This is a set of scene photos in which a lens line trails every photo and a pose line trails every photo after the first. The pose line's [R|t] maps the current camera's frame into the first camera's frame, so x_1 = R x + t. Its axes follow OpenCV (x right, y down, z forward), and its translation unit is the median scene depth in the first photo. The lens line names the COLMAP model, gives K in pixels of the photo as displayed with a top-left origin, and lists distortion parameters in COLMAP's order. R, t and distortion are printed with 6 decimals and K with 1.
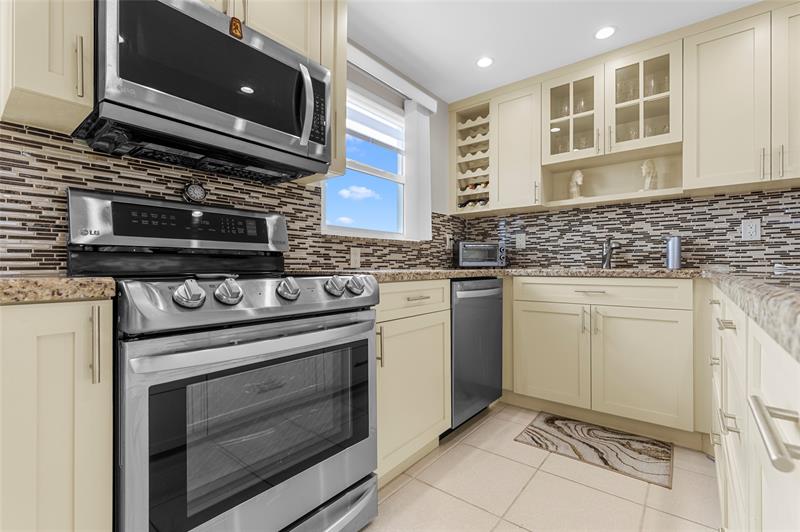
lens RADIAL K [[358.9, 0, 402.6], [0, 358.9, 266.3], [0, 0, 1]] dist [0.005710, -0.002144]
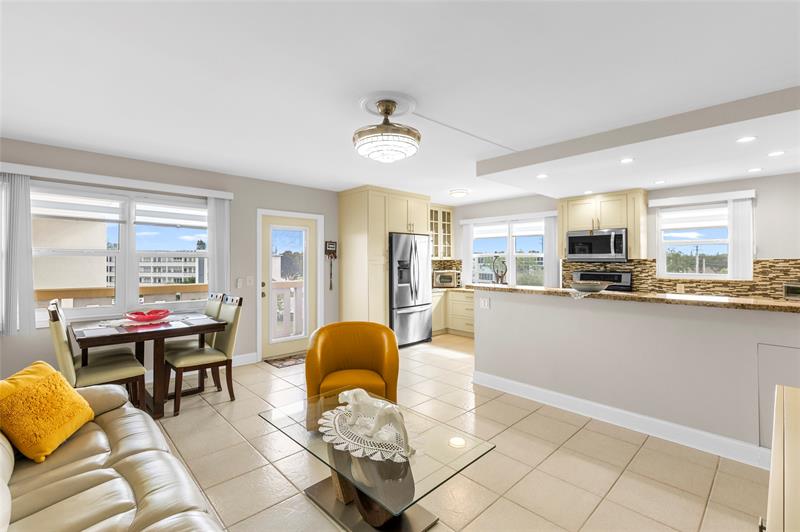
lens RADIAL K [[358.9, 0, 399.2], [0, 358.9, 258.3], [0, 0, 1]] dist [0.005710, -0.002144]
pose [[-0.145063, -0.004505, -0.989412, 2.283835], [0.003481, 0.999981, -0.005064, -0.203868], [0.989416, -0.004179, -0.145045, -0.343049]]
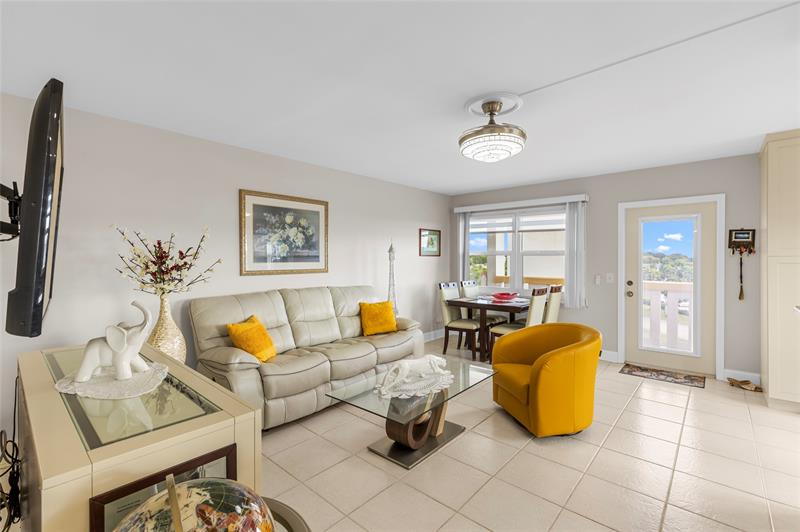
lens RADIAL K [[358.9, 0, 402.0], [0, 358.9, 261.6], [0, 0, 1]] dist [0.005710, -0.002144]
pose [[-0.998693, 0.006994, 0.050622, 1.350156], [0.007302, 0.999956, 0.005889, -0.202228], [-0.050578, 0.006251, -0.998701, 0.711077]]
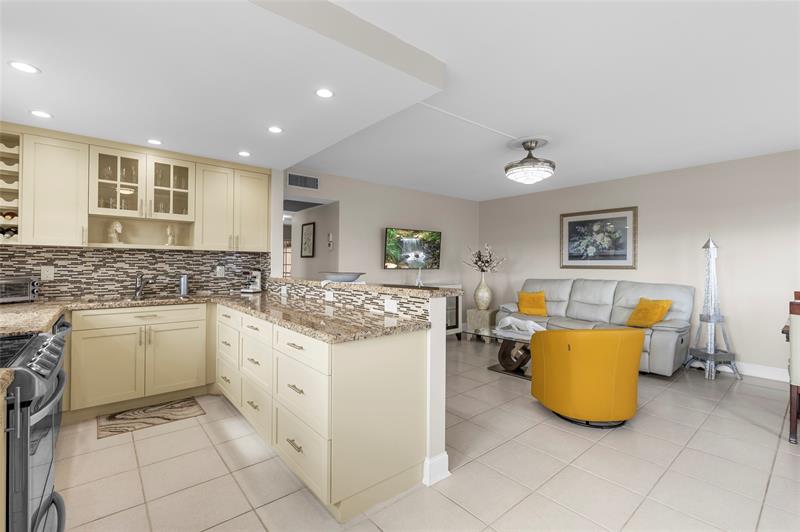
lens RADIAL K [[358.9, 0, 402.4], [0, 358.9, 263.3], [0, 0, 1]] dist [0.005710, -0.002144]
pose [[0.194124, 0.006245, 0.980957, -0.701001], [-0.009103, 0.999948, -0.004565, -0.145193], [-0.980935, -0.008043, 0.194171, -0.306013]]
